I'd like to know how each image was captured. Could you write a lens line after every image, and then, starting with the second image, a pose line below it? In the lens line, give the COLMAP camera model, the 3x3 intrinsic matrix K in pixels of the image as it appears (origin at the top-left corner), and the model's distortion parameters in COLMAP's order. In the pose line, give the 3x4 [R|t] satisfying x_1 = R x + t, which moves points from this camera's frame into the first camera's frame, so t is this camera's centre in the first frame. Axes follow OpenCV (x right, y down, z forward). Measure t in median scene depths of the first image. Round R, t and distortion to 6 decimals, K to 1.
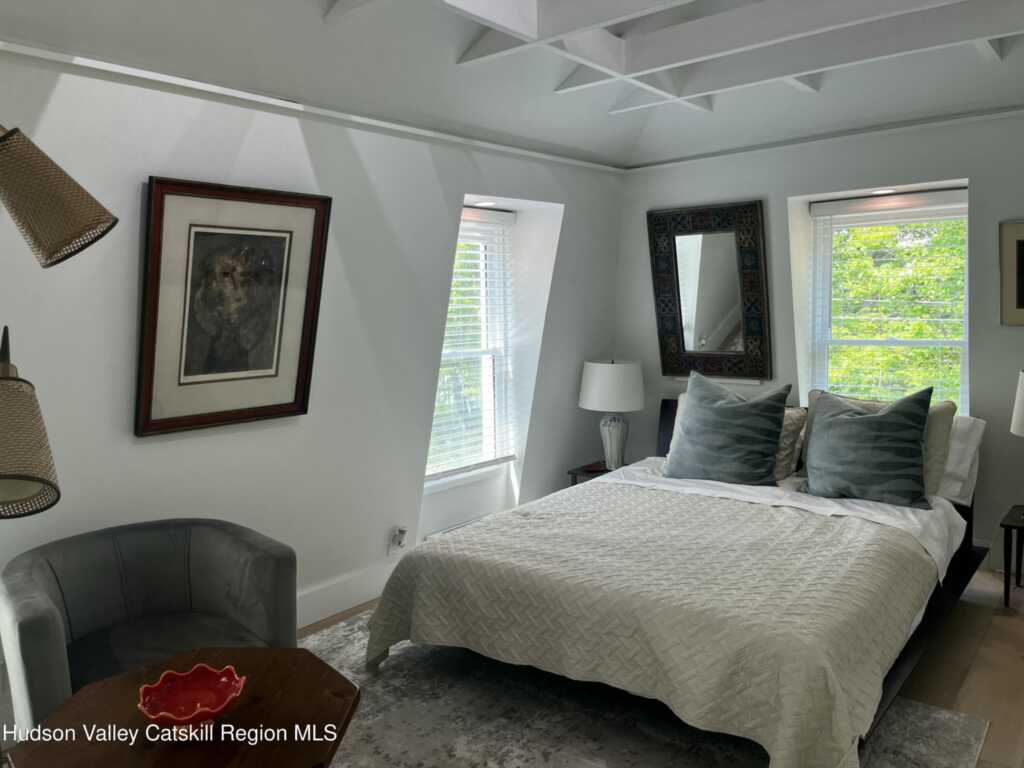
lens RADIAL K [[785.5, 0, 512.0], [0, 785.5, 384.0], [0, 0, 1]] dist [0.014380, 0.005791]
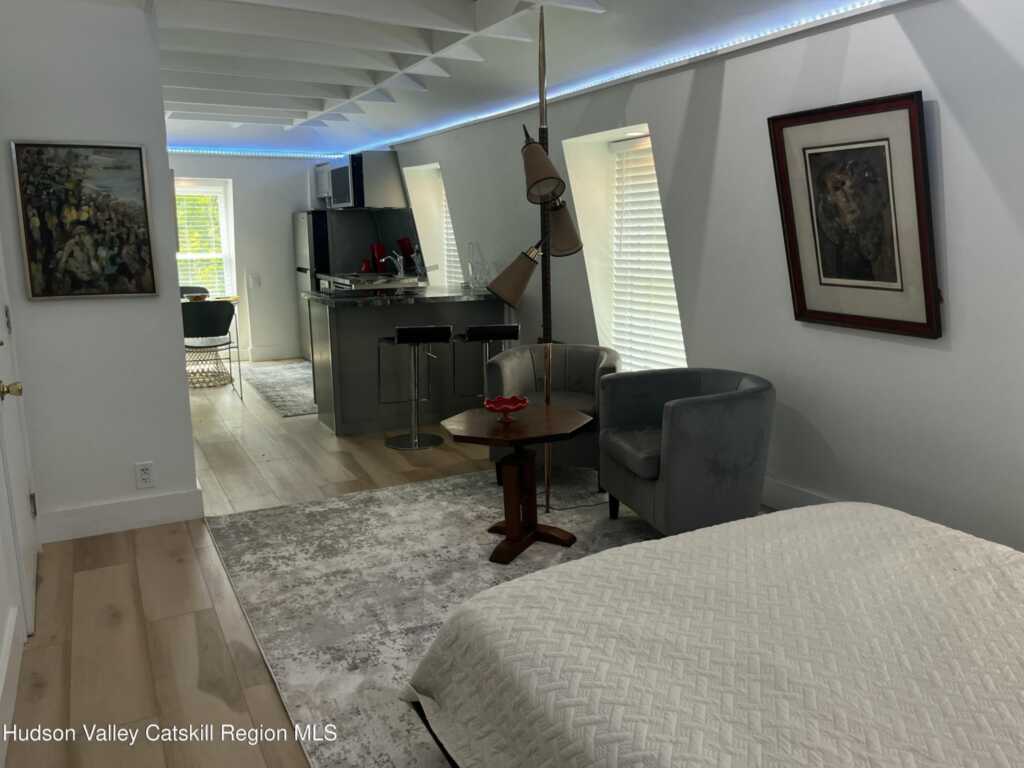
lens RADIAL K [[785.5, 0, 512.0], [0, 785.5, 384.0], [0, 0, 1]] dist [0.014380, 0.005791]
pose [[-0.403169, 0.201190, -0.892736, 0.840267], [-0.078375, 0.964358, 0.252726, -0.115412], [0.911763, 0.171860, -0.373031, 1.016295]]
